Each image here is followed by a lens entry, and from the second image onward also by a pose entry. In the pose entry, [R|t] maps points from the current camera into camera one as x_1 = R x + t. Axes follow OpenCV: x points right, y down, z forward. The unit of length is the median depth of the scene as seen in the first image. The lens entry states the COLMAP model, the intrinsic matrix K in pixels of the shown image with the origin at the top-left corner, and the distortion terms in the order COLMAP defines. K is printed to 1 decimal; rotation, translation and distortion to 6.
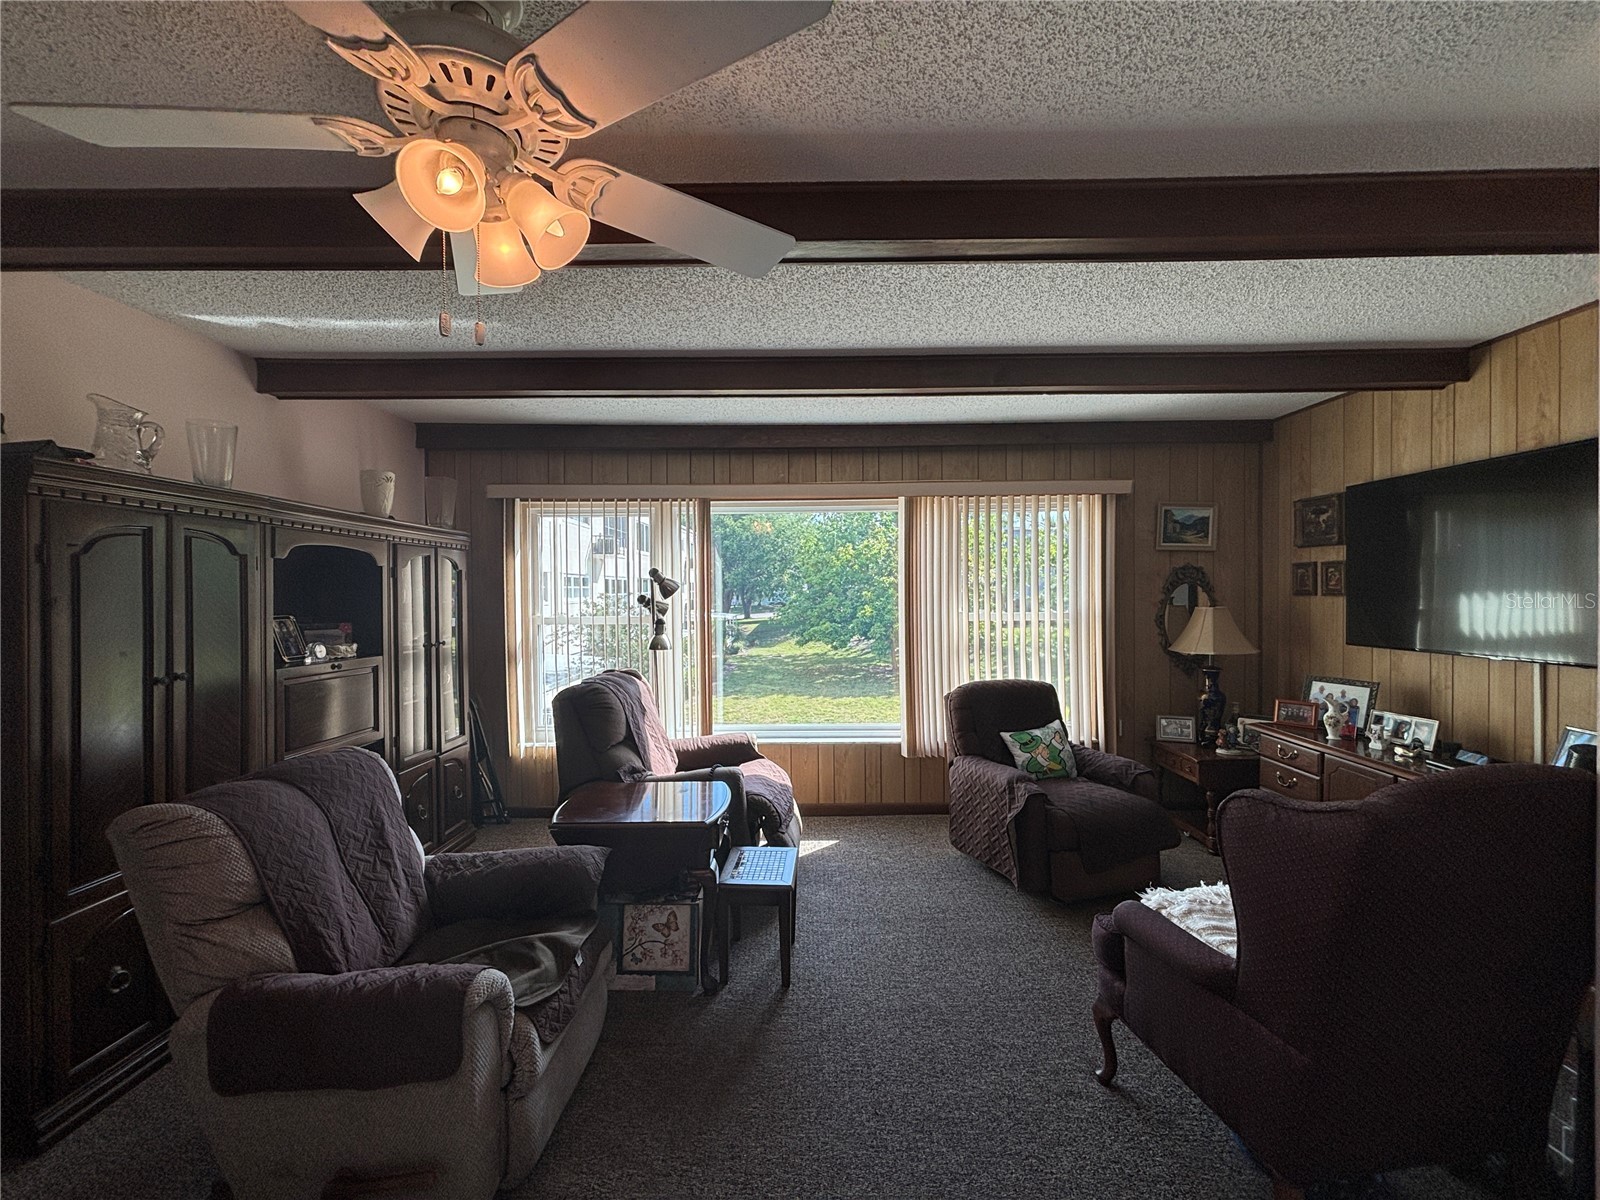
lens RADIAL K [[645.2, 0, 799.2], [0, 645.2, 598.1], [0, 0, 1]] dist [0.000780, -0.000639]
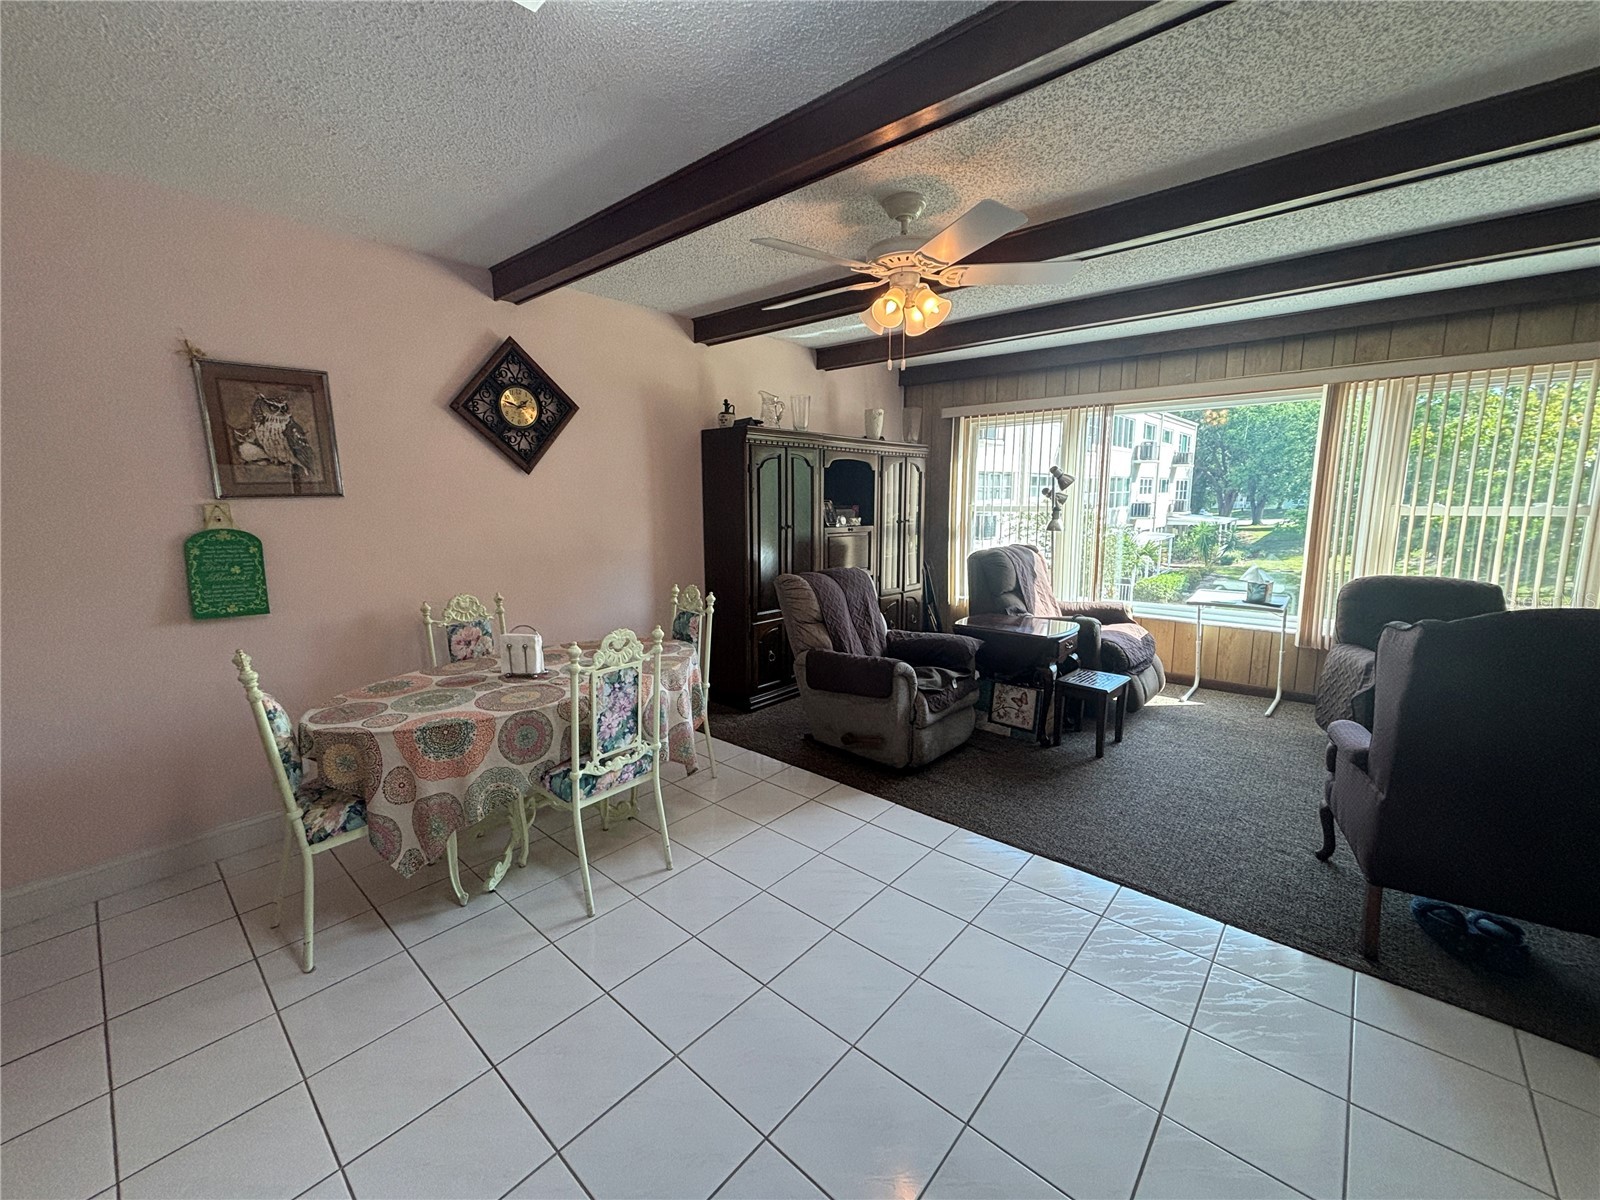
lens RADIAL K [[645.2, 0, 799.2], [0, 645.2, 598.1], [0, 0, 1]] dist [0.000780, -0.000639]
pose [[0.762151, 0.100876, -0.639492, 0.275072], [-0.003329, 0.988384, 0.151943, 0.021498], [0.647391, -0.113675, 0.753633, -0.376623]]
